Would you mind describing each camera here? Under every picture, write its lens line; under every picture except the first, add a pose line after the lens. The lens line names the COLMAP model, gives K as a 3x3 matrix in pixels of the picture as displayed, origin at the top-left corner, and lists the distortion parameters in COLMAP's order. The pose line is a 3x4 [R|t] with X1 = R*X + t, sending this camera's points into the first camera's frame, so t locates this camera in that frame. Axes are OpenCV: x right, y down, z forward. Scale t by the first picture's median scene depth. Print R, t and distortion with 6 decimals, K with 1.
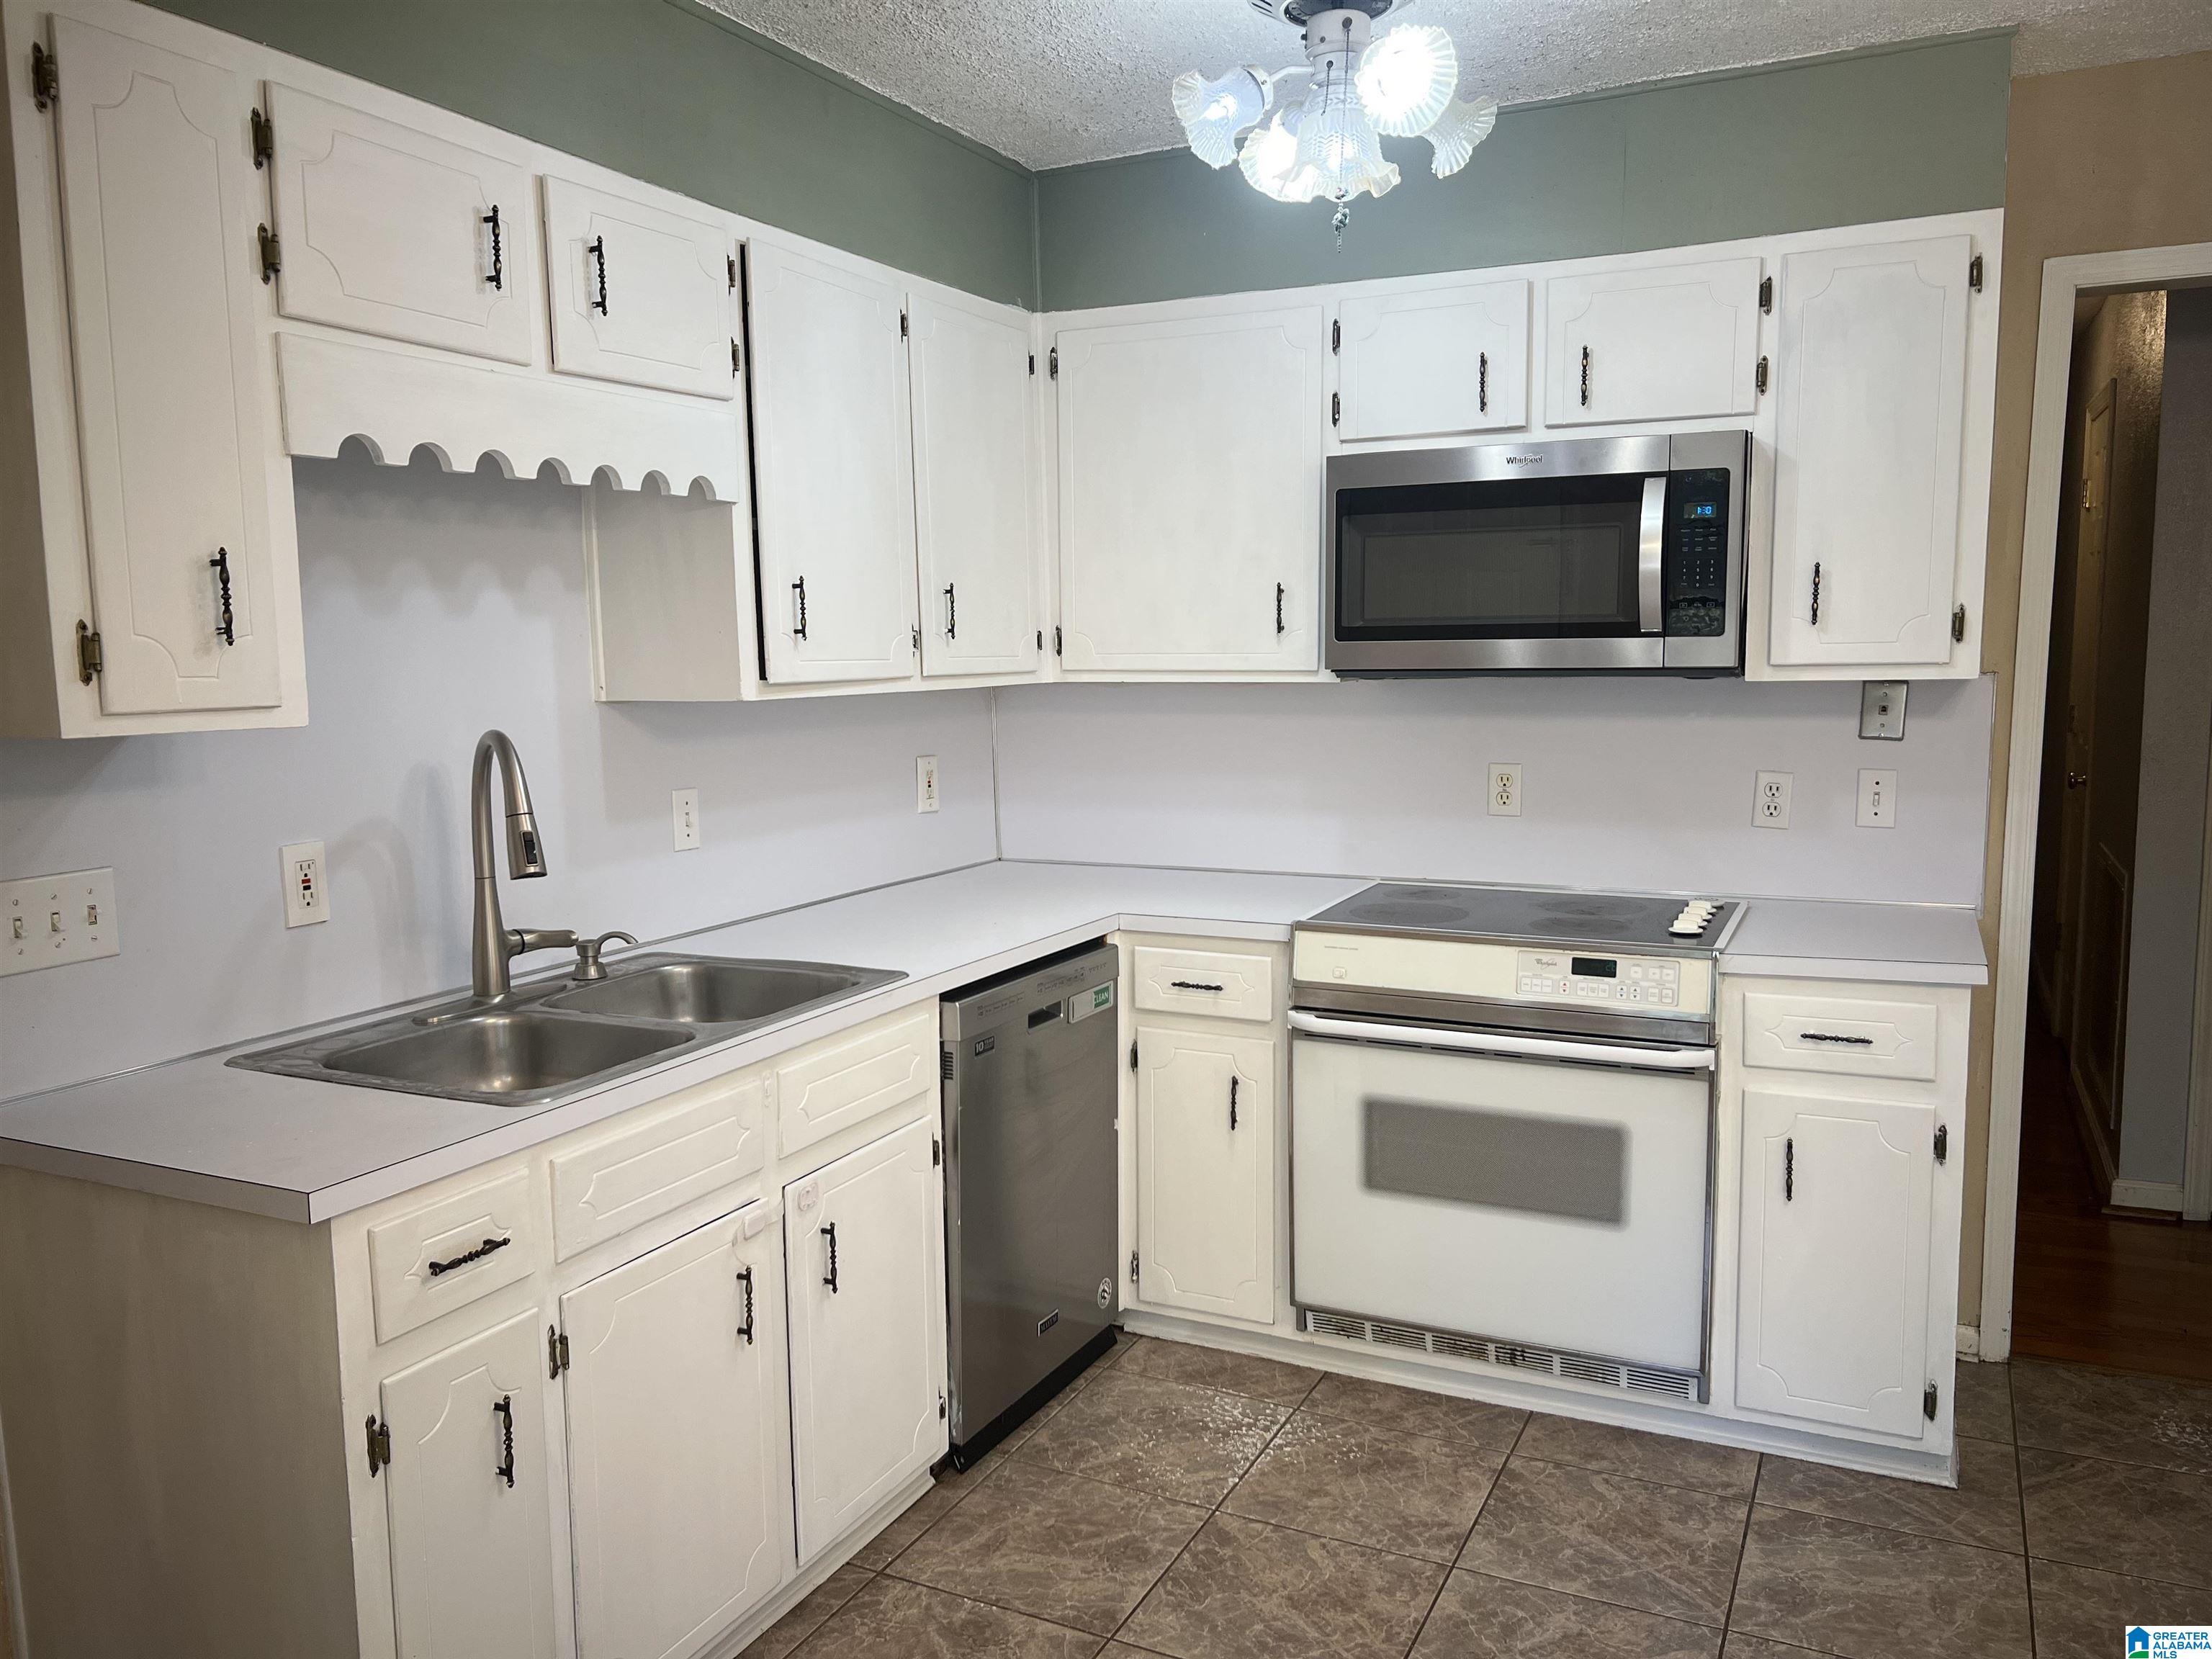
lens RADIAL K [[1675.7, 0, 1103.3], [0, 1675.7, 832.9], [0, 0, 1]] dist [0.038215, -0.013891]
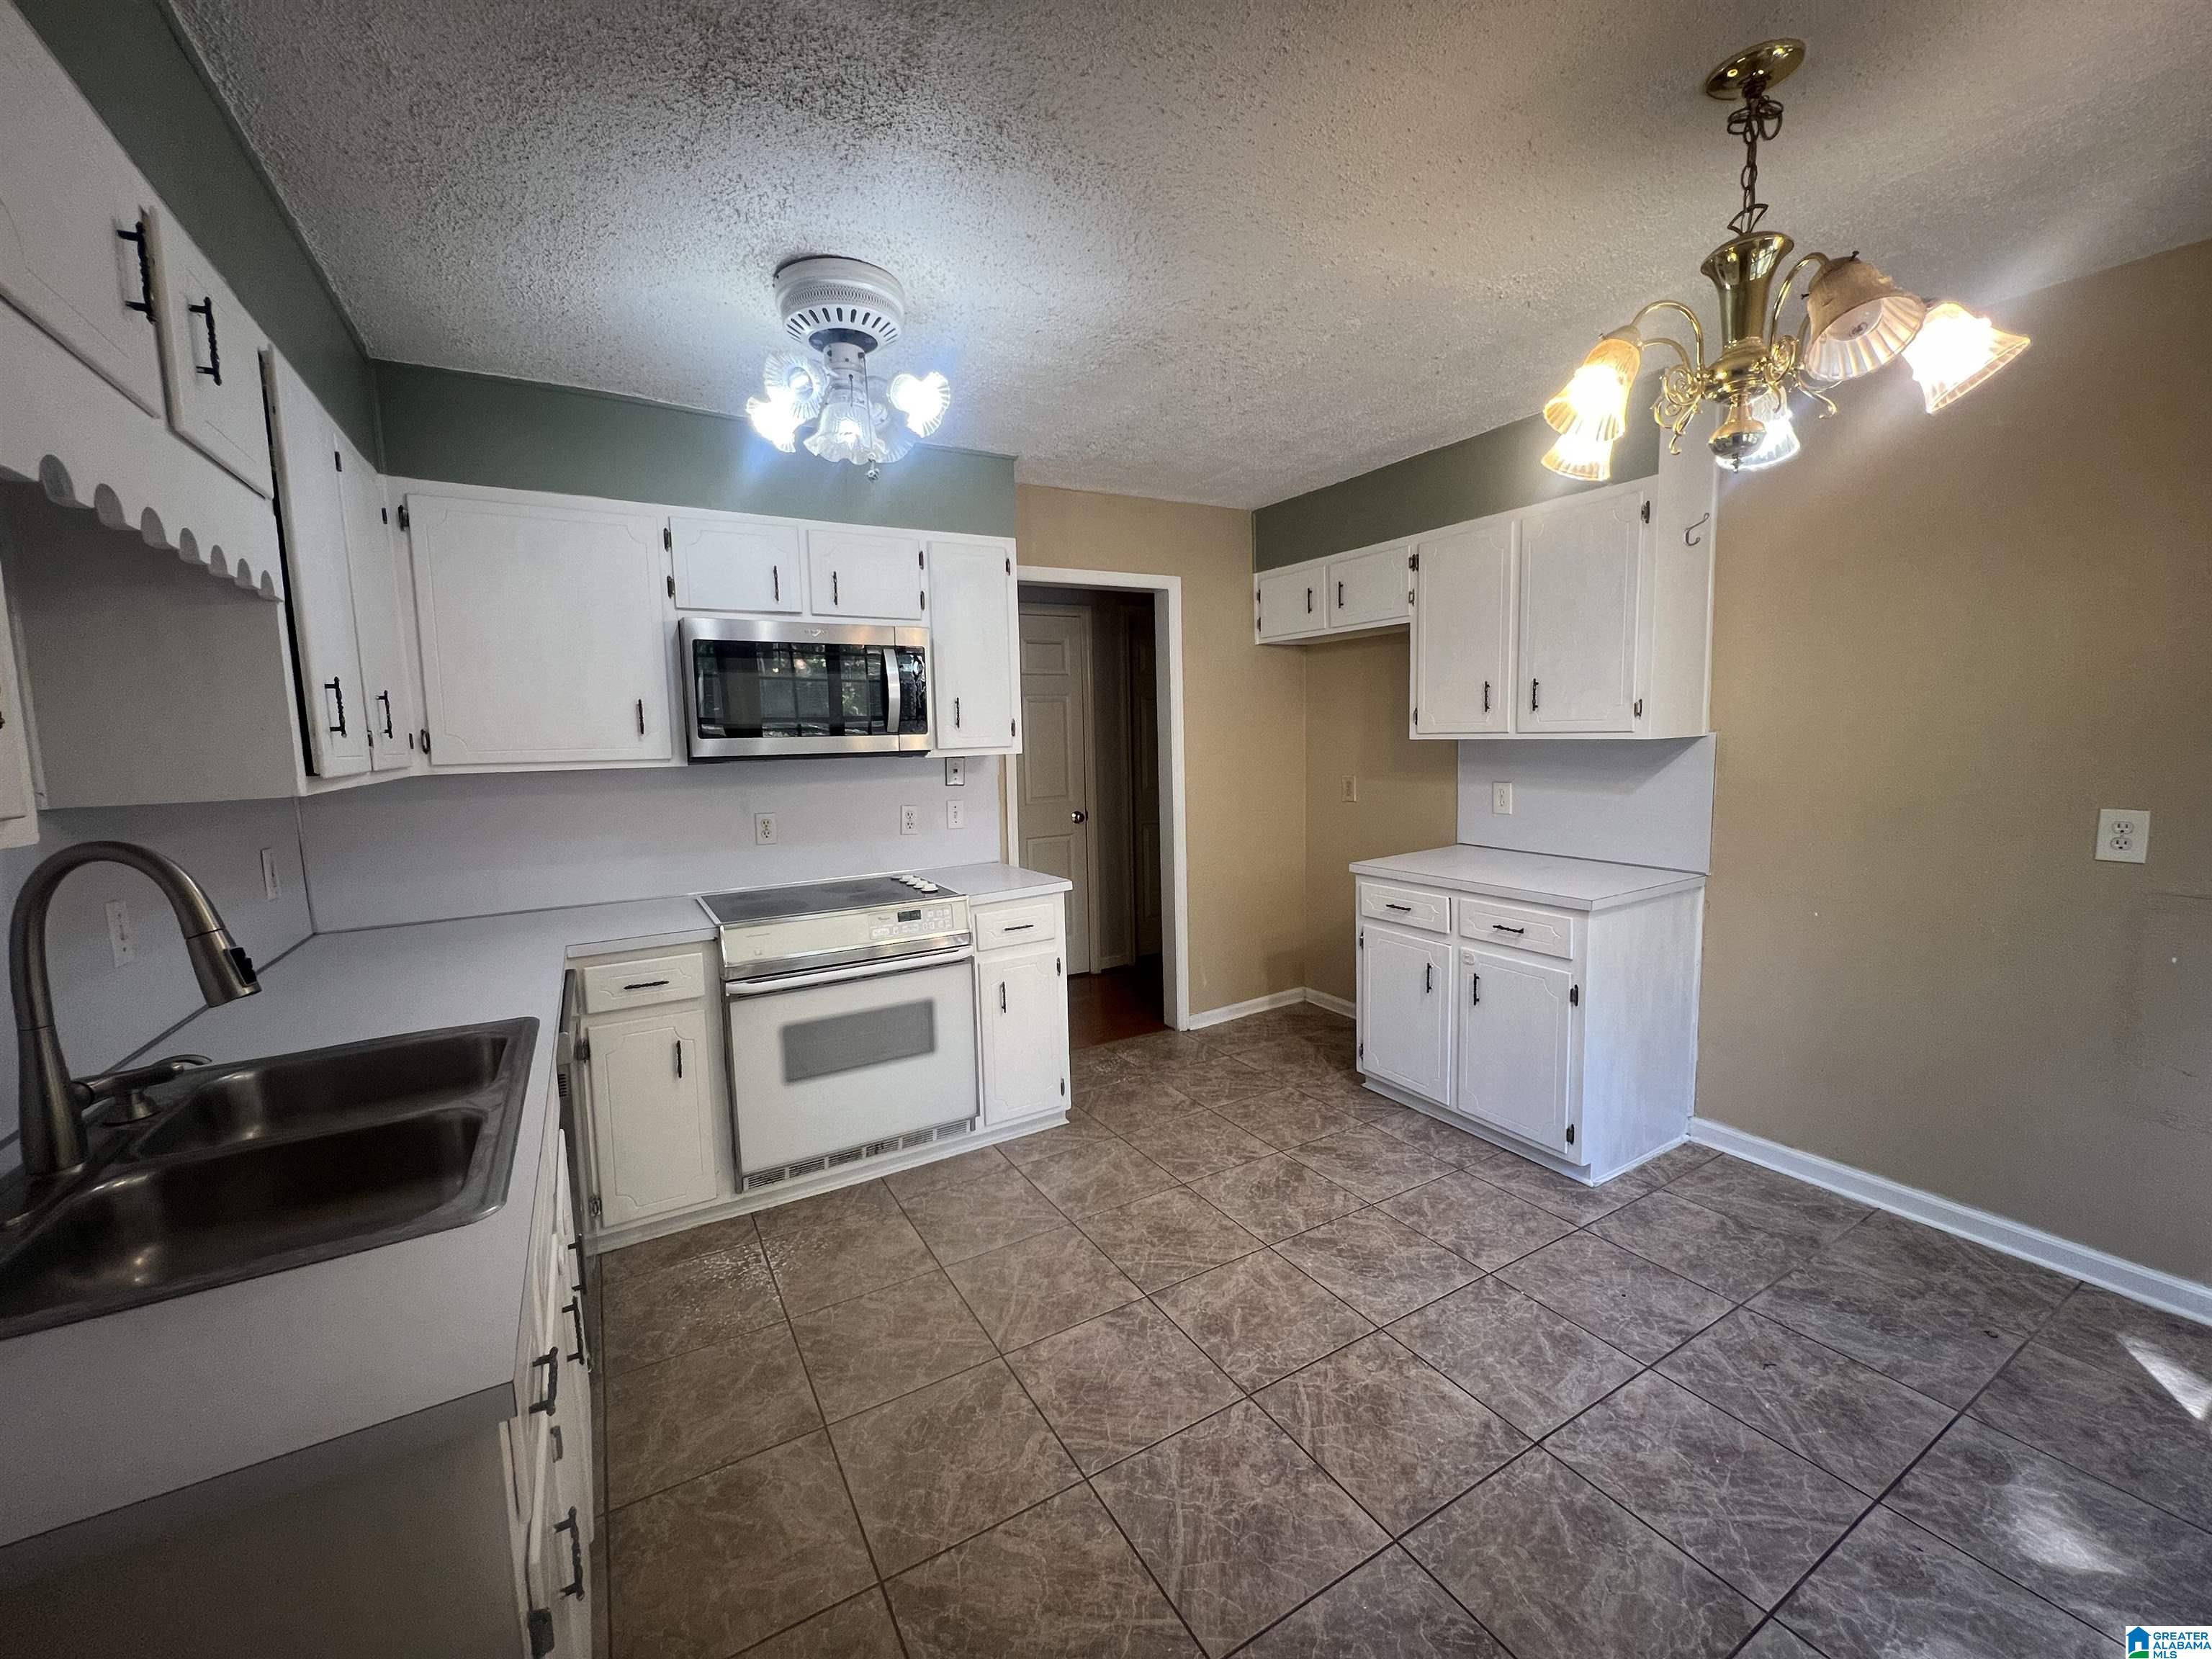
lens RADIAL K [[888.3, 0, 1106.5], [0, 888.3, 822.2], [0, 0, 1]] dist [-0.003454, -0.000585]
pose [[0.549900, -0.084111, 0.830984, -0.361039], [0.111584, 0.993396, 0.026710, -0.021357], [-0.827743, 0.078036, 0.555654, 0.276611]]
